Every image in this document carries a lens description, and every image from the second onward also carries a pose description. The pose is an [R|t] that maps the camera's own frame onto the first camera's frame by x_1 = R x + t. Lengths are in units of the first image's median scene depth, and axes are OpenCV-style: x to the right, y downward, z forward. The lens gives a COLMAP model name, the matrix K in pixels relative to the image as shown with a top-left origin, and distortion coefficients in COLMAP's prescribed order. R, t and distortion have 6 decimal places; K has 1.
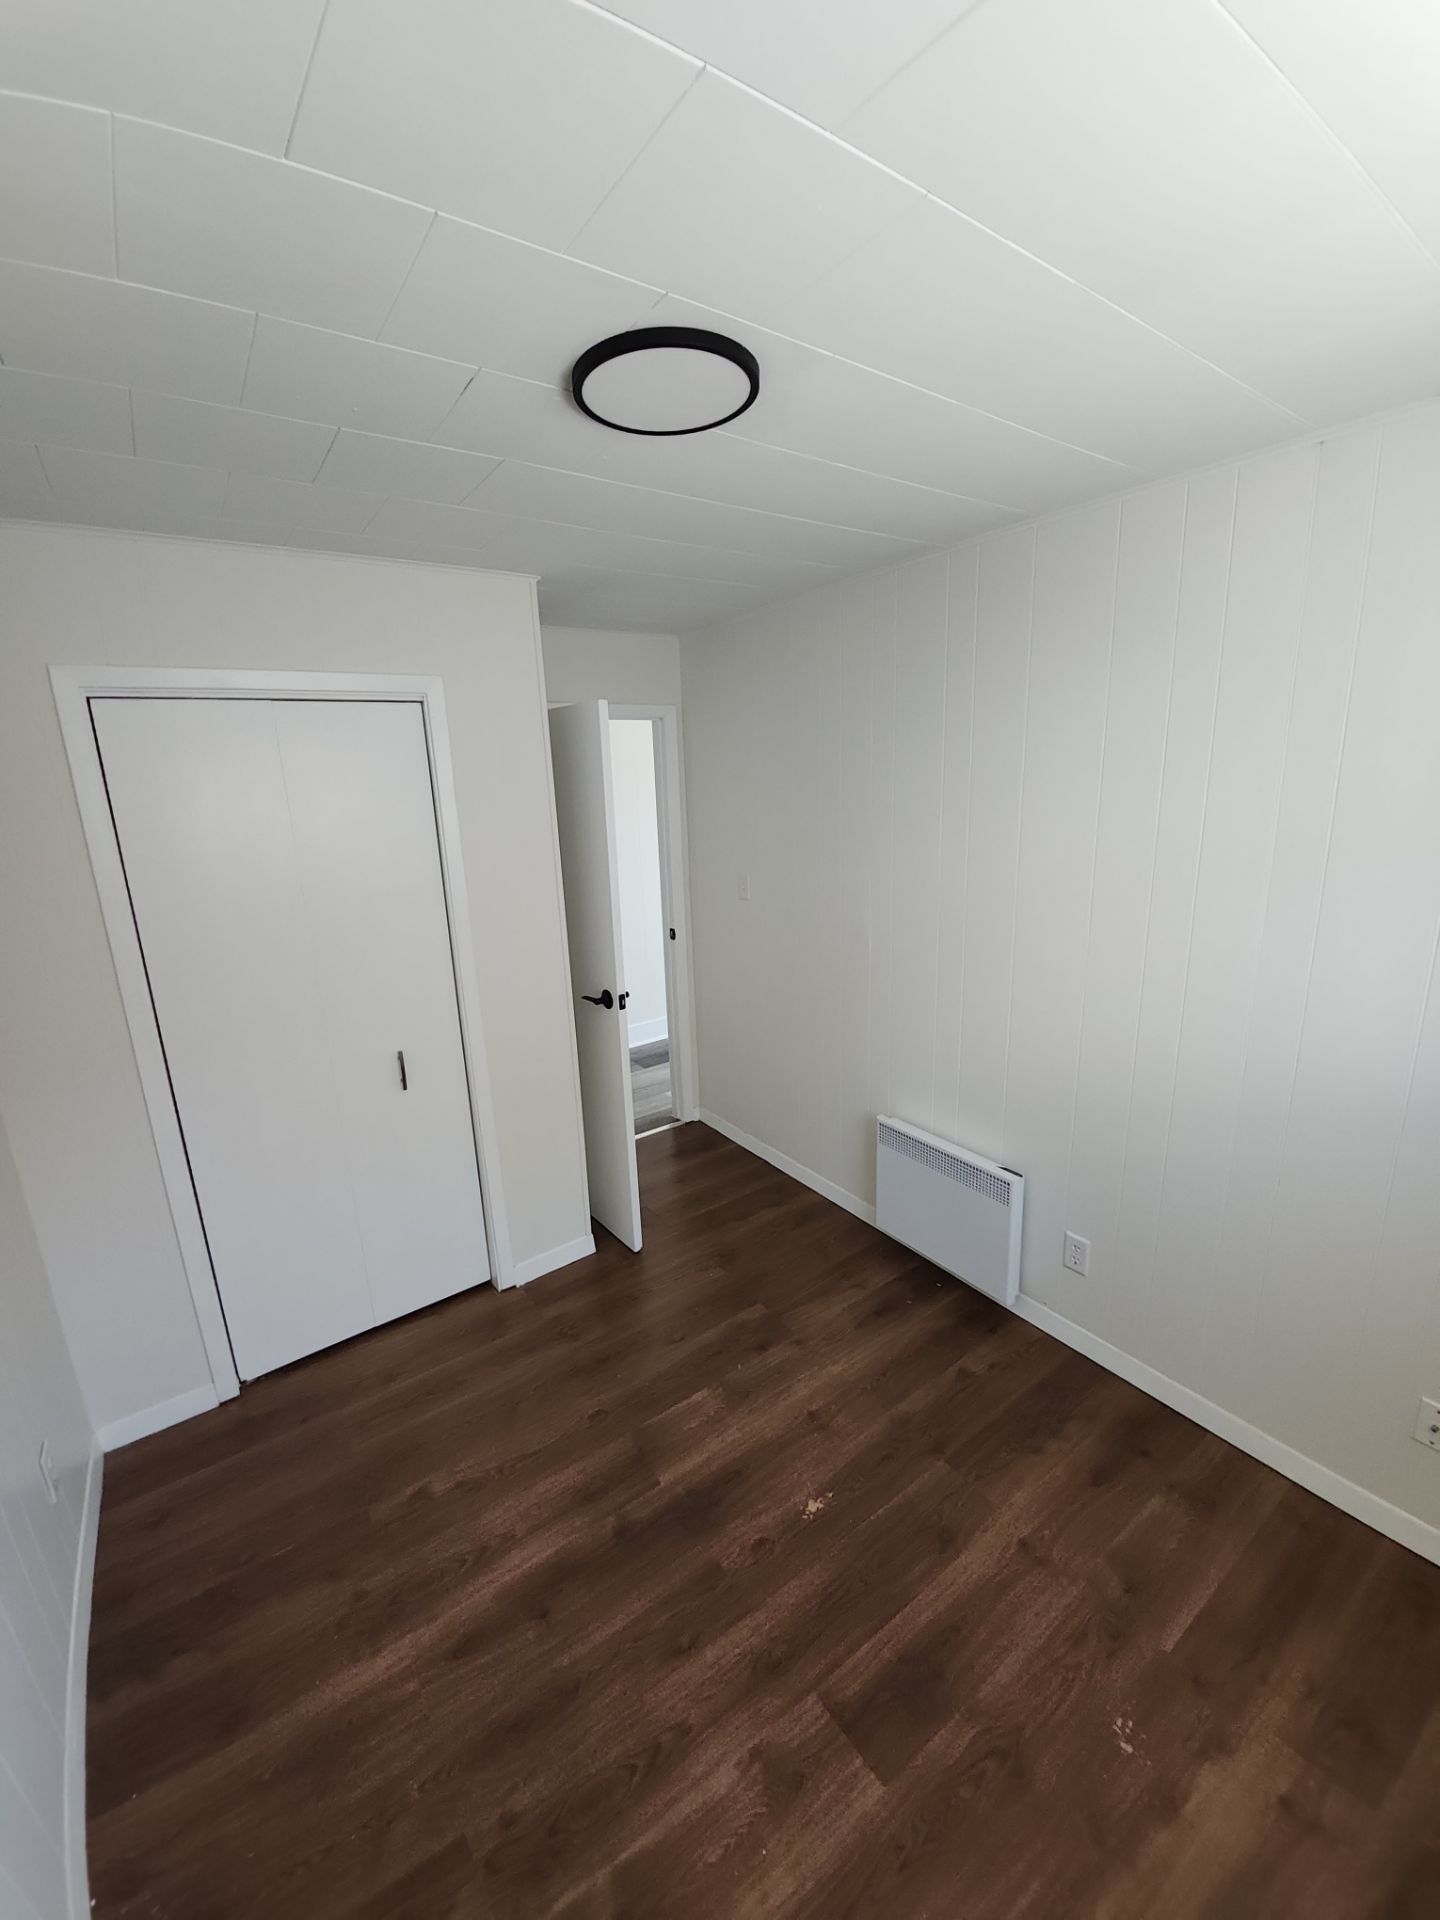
lens RADIAL K [[758.2, 0, 703.3], [0, 758.2, 960.4], [0, 0, 1]] dist [-0.007000, -0.007445]
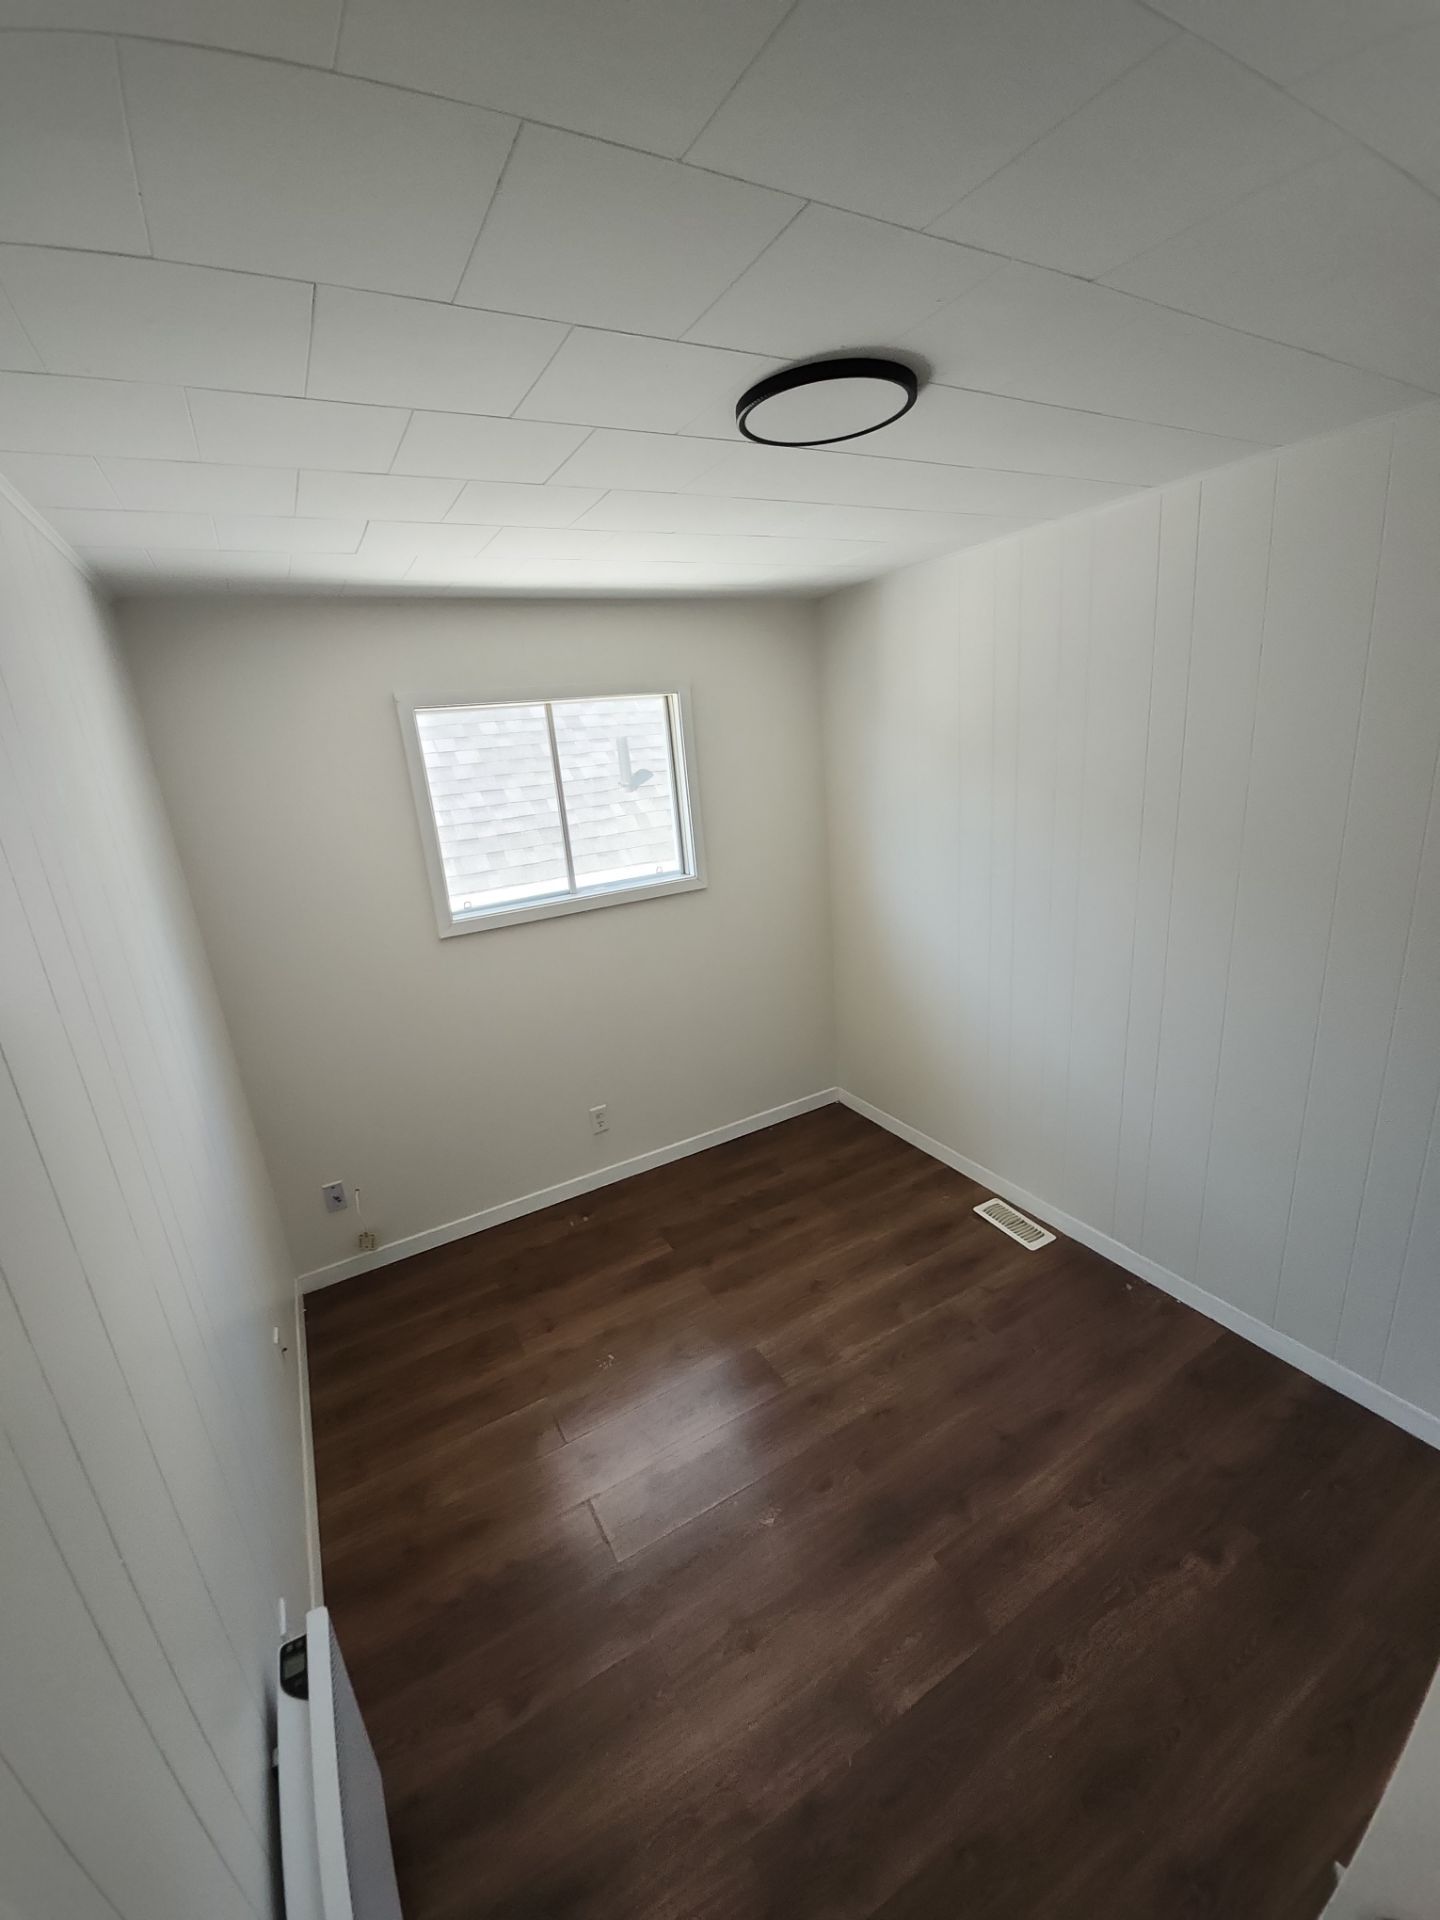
lens RADIAL K [[758.2, 0, 703.3], [0, 758.2, 960.4], [0, 0, 1]] dist [-0.007000, -0.007445]
pose [[-0.986743, 0.091734, 0.133880, 0.031755], [0.147437, 0.851481, 0.503232, -0.449326], [-0.067833, 0.516300, -0.853717, 1.575995]]
